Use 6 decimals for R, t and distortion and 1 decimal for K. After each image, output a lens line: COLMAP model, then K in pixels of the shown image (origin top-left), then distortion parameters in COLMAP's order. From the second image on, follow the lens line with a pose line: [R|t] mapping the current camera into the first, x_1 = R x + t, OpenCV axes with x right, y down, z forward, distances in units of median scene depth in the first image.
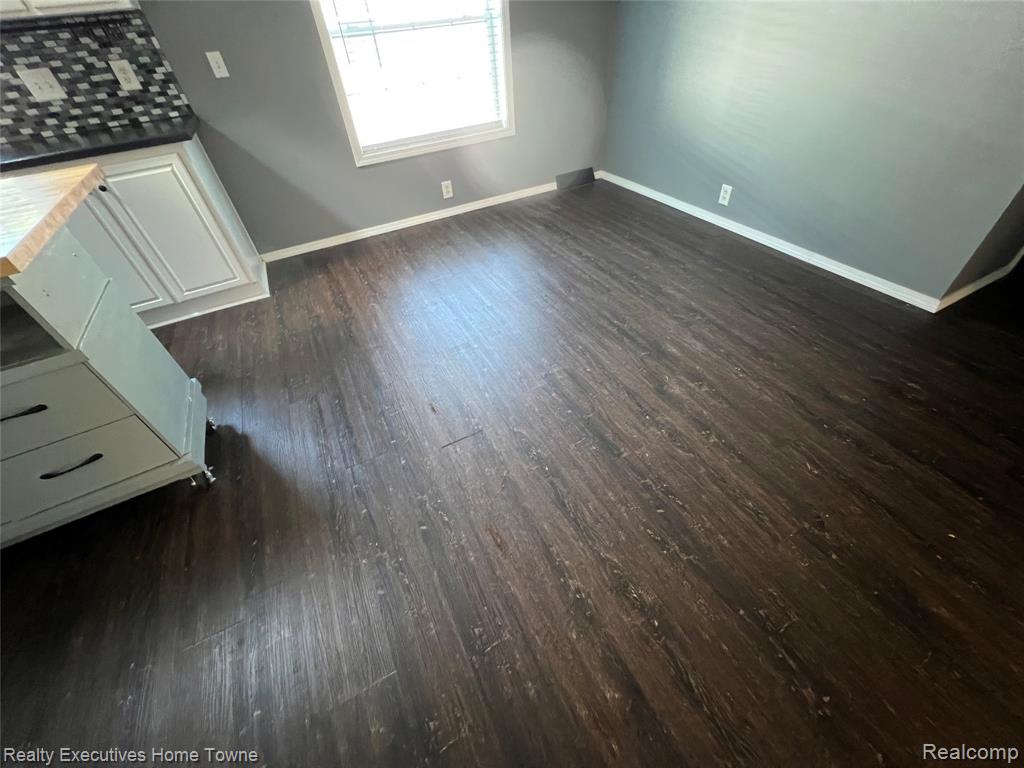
lens RADIAL K [[409.1, 0, 511.4], [0, 409.1, 382.4], [0, 0, 1]] dist [-0.001716, -0.000400]
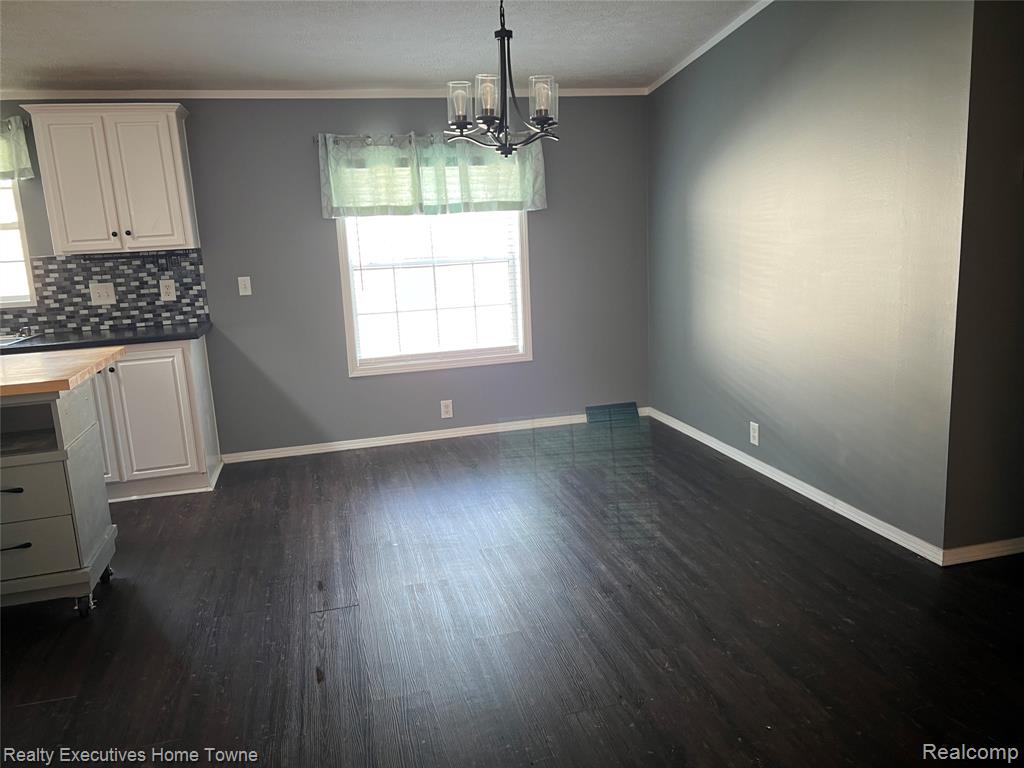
lens RADIAL K [[769.5, 0, 512.5], [0, 769.5, 378.2], [0, 0, 1]] dist [0.040318, -0.040680]
pose [[0.975005, 0.063310, -0.212973, 0.452789], [-0.164418, 0.850305, -0.499948, 0.365683], [0.149441, 0.522468, 0.839461, -0.524717]]
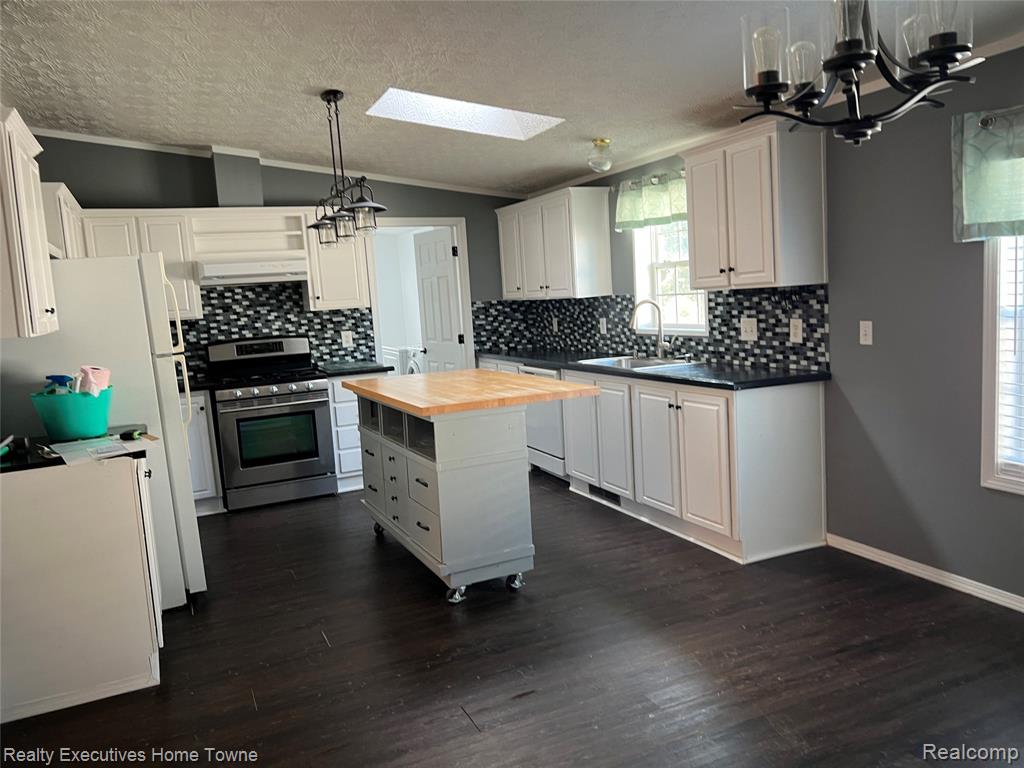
lens RADIAL K [[769.5, 0, 508.3], [0, 769.5, 374.0], [0, 0, 1]] dist [0.040318, -0.040680]
pose [[-0.044133, 0.171965, -0.984114, 0.931674], [-0.634685, 0.755909, 0.160551, -0.494825], [0.771510, 0.631688, 0.075783, 0.348578]]
